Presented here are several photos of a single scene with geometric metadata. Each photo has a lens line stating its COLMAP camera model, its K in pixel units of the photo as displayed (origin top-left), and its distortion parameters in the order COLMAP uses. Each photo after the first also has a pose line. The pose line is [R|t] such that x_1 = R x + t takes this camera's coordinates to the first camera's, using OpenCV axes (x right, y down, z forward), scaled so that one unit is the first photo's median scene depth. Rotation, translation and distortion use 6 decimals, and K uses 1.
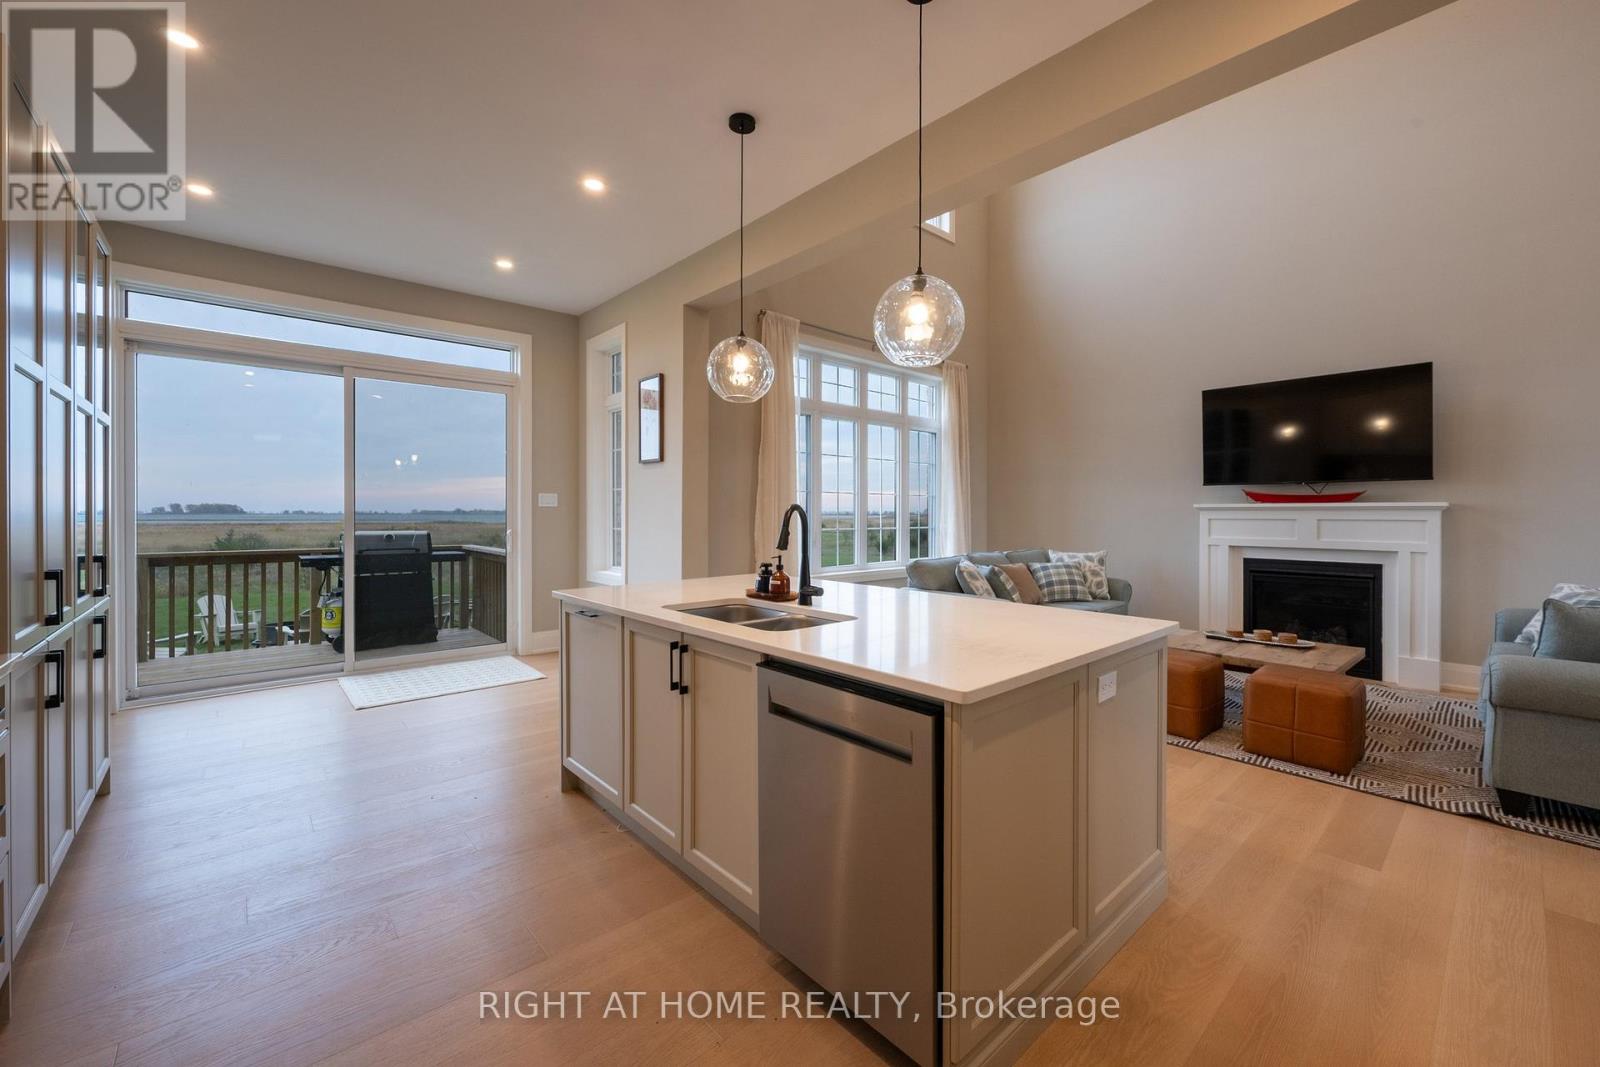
lens RADIAL K [[639.7, 0, 805.8], [0, 639.7, 514.8], [0, 0, 1]] dist [-0.000585, -0.000067]
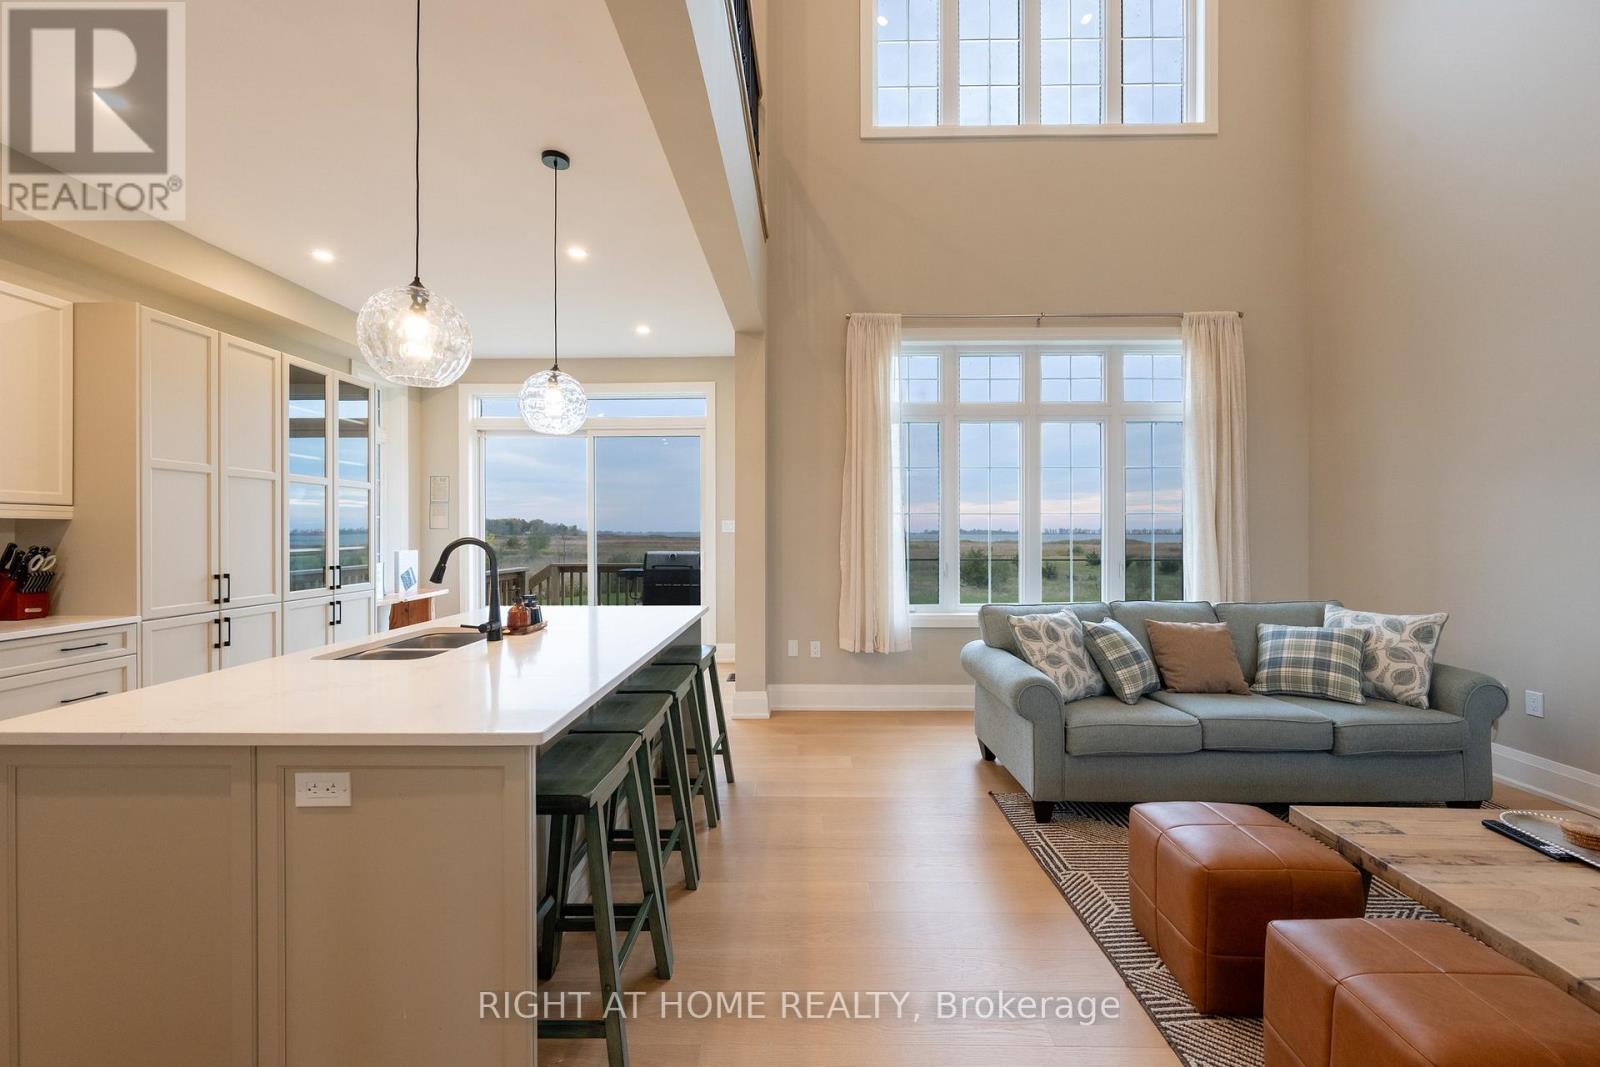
lens RADIAL K [[635.5, 0, 797.3], [0, 635.5, 533.9], [0, 0, 1]] dist [-0.003477, -0.000174]
pose [[0.731440, -0.001352, -0.681904, 0.450618], [0.000304, 0.999999, -0.001657, -0.008409], [0.681906, 0.001004, 0.731439, 0.273691]]
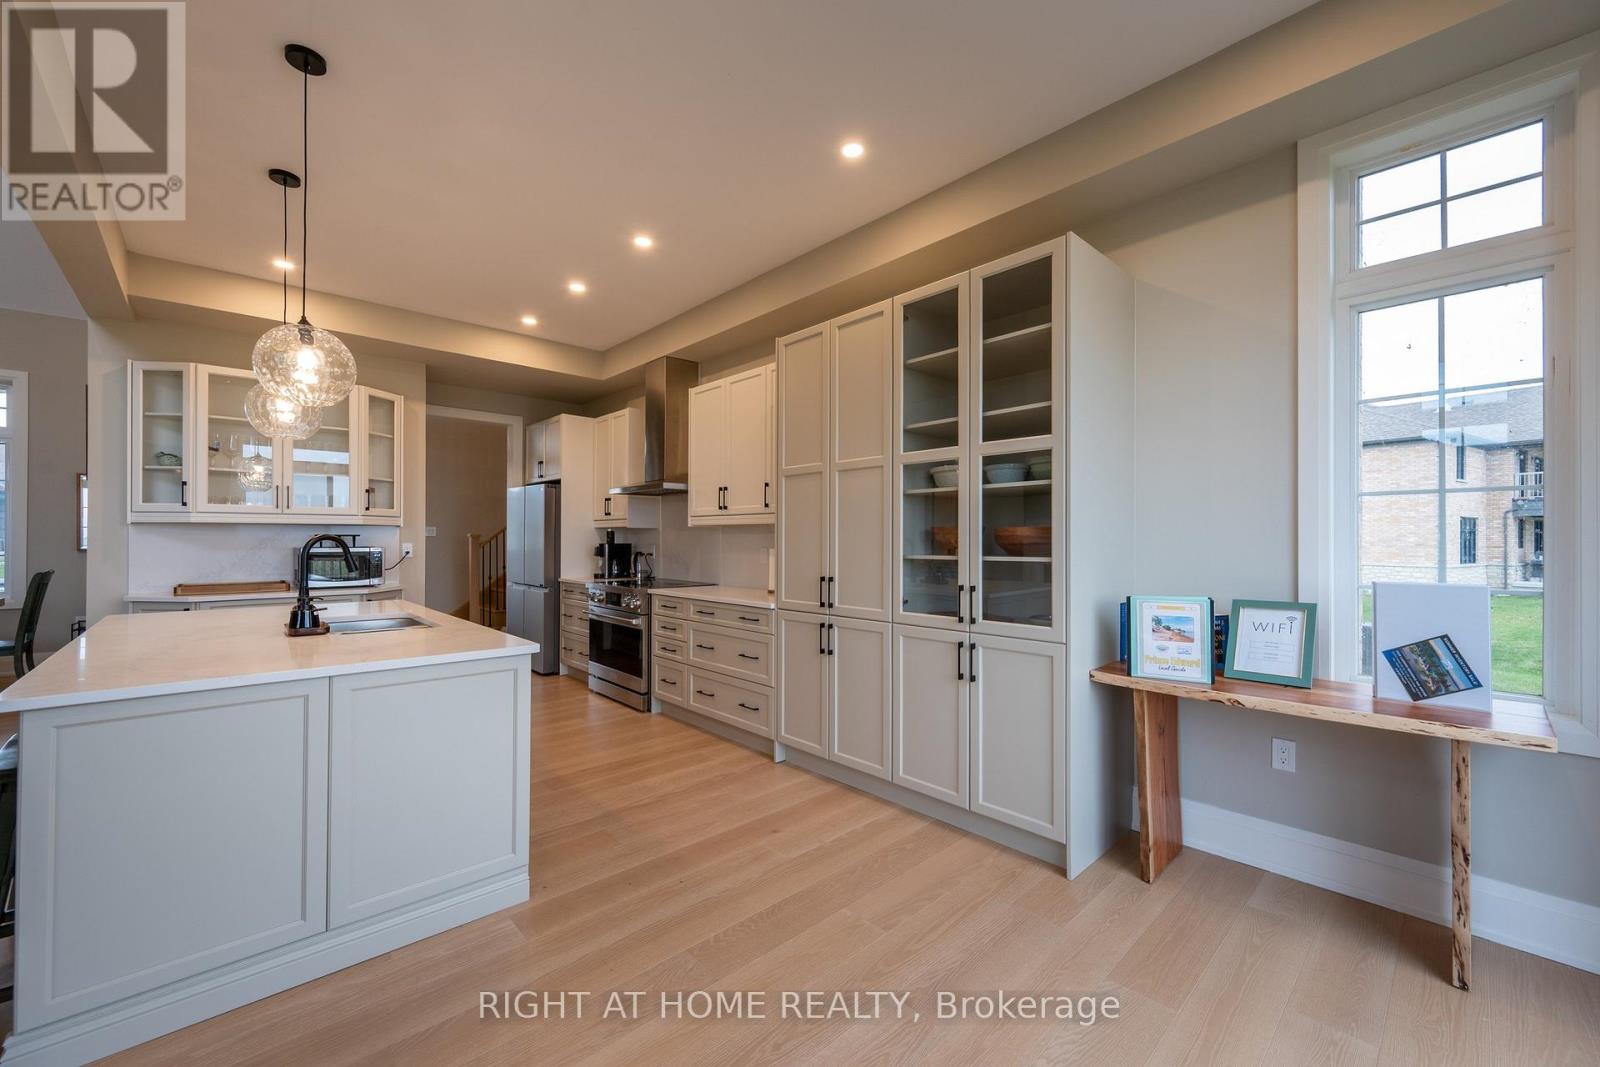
lens RADIAL K [[630.5, 0, 800.2], [0, 630.5, 538.6], [0, 0, 1]] dist [-0.000679, 0.000110]
pose [[-0.999835, -0.005557, -0.017273, -0.362896], [-0.005609, 0.999980, 0.002967, -0.006995], [0.017256, 0.003063, -0.999846, 0.935640]]
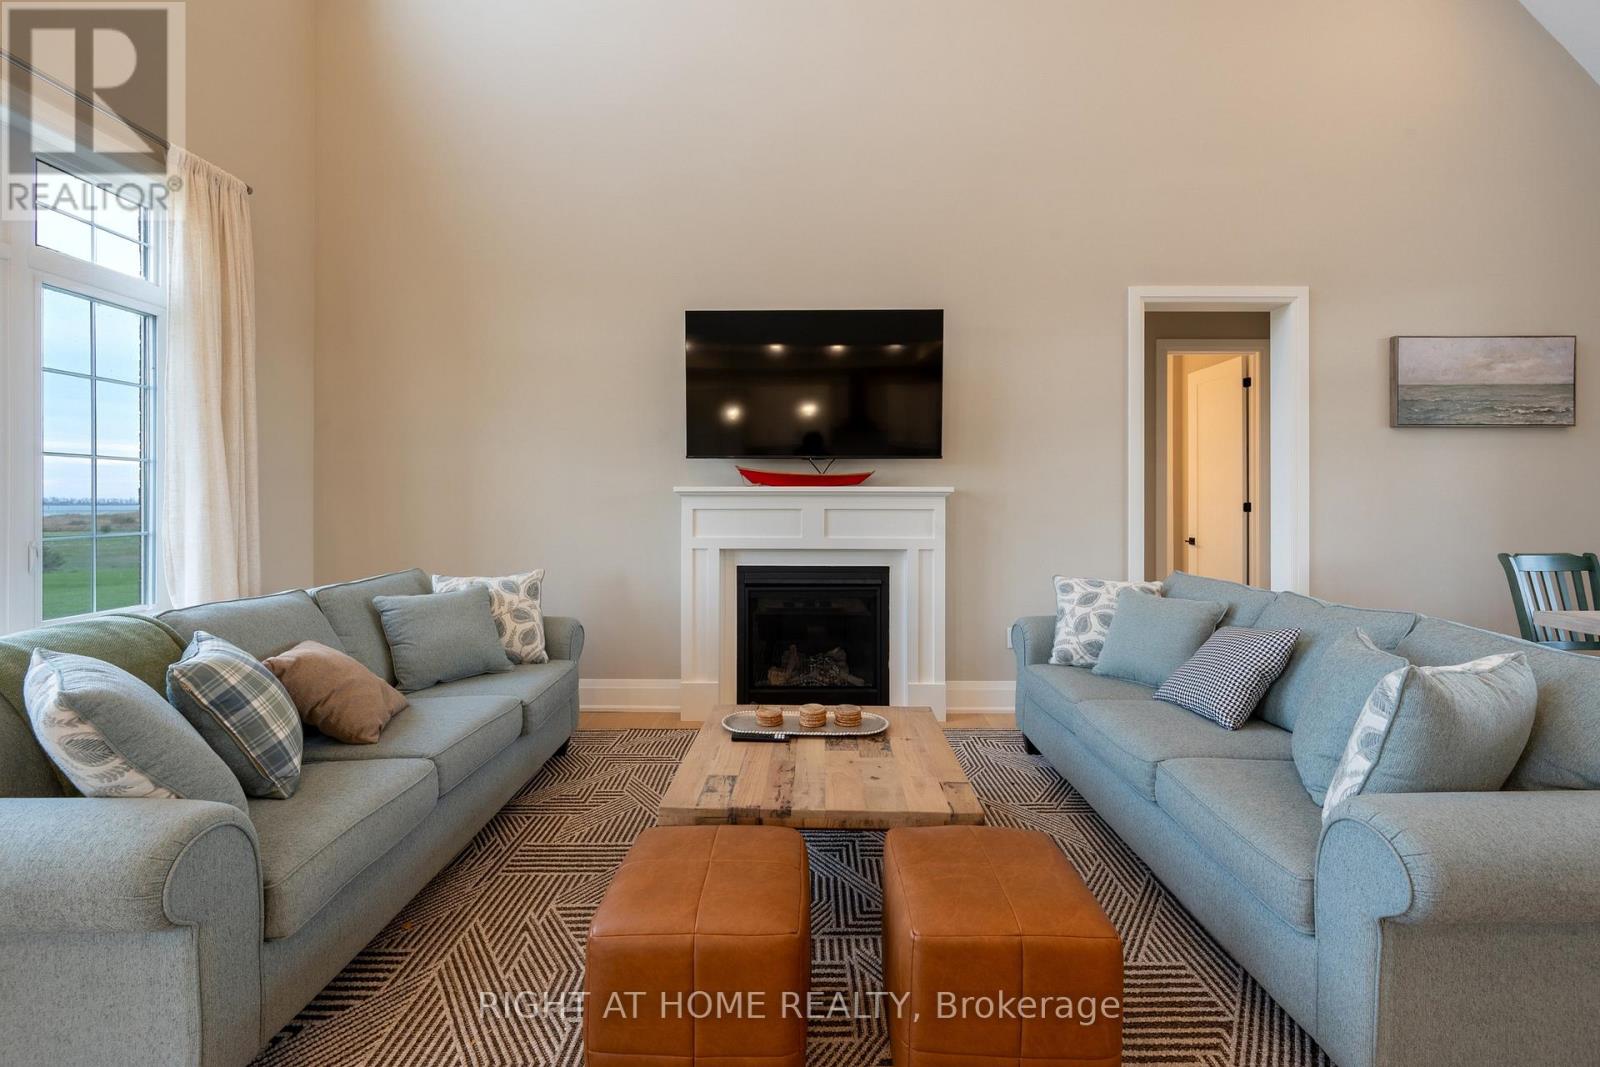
lens RADIAL K [[637.1, 0, 805.0], [0, 637.1, 506.4], [0, 0, 1]] dist [0.000435, -0.000017]
pose [[0.668623, -0.005067, 0.743585, 0.221863], [0.003743, 0.999987, 0.003448, 0.001408], [-0.743592, 0.000478, 0.668633, 0.479486]]
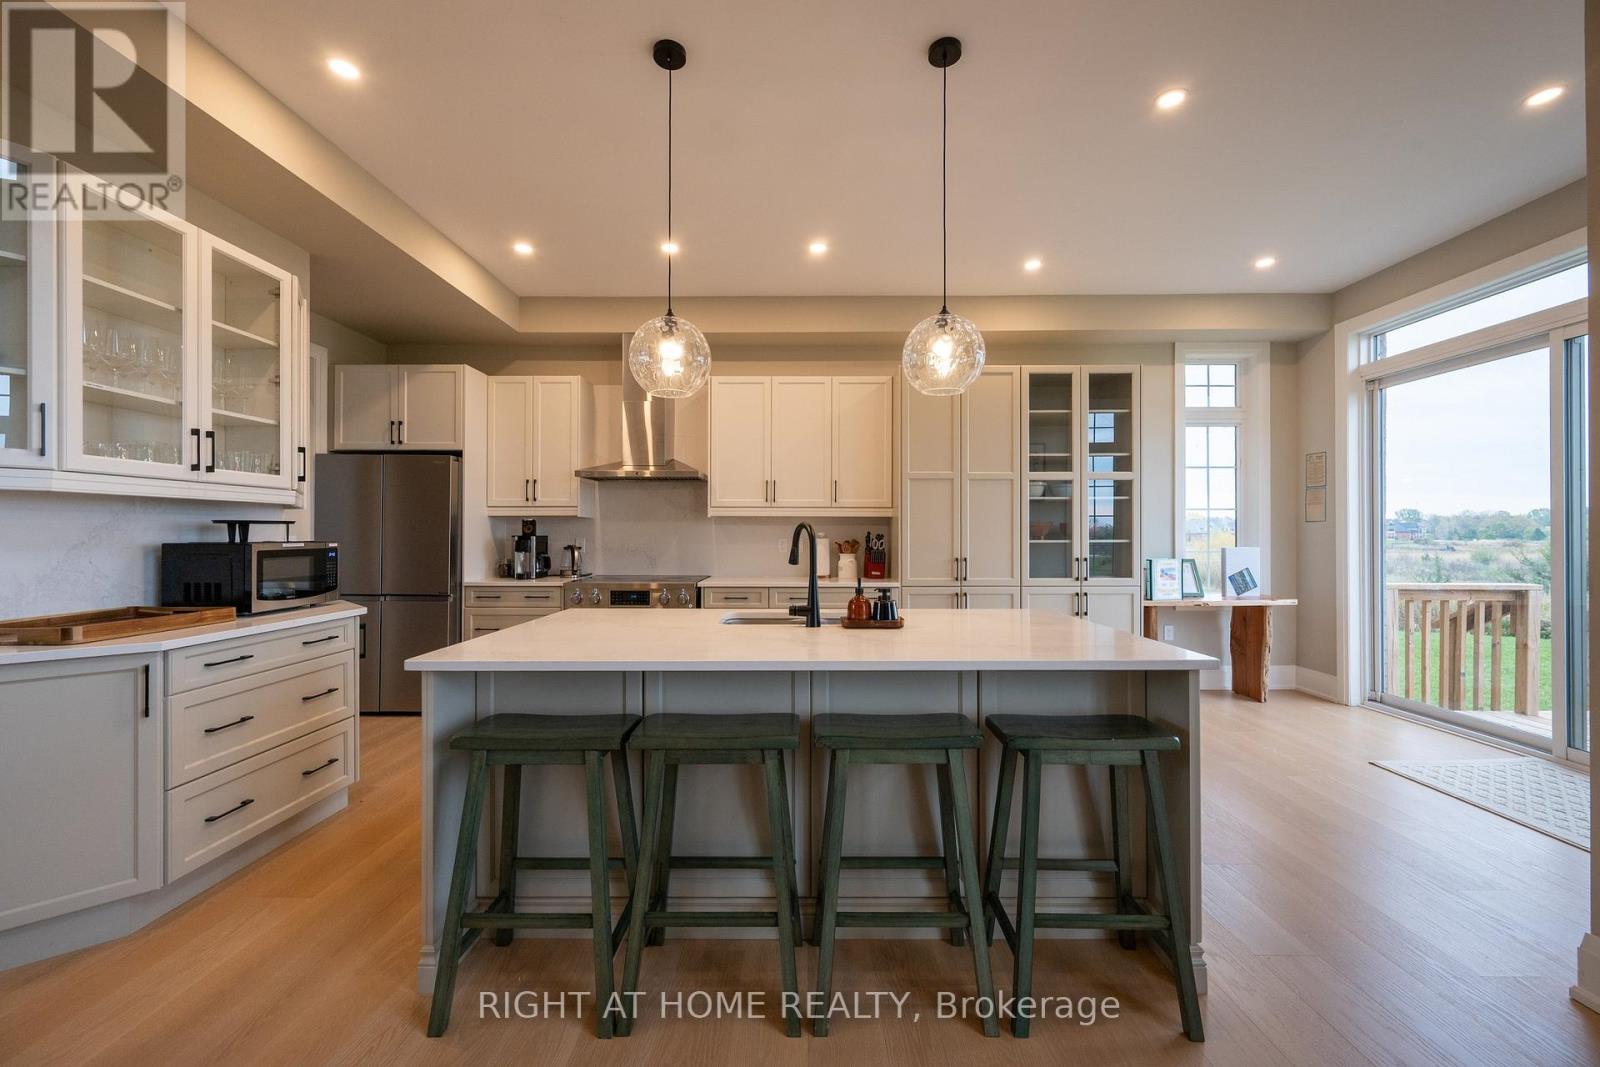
lens RADIAL K [[631.7, 0, 805.2], [0, 631.7, 531.6], [0, 0, 1]] dist [-0.001406, -0.000076]
pose [[-0.669615, -0.006135, -0.742683, 0.320249], [-0.005643, 0.999979, -0.003173, 0.001353], [0.742687, 0.002066, -0.669636, 0.729447]]
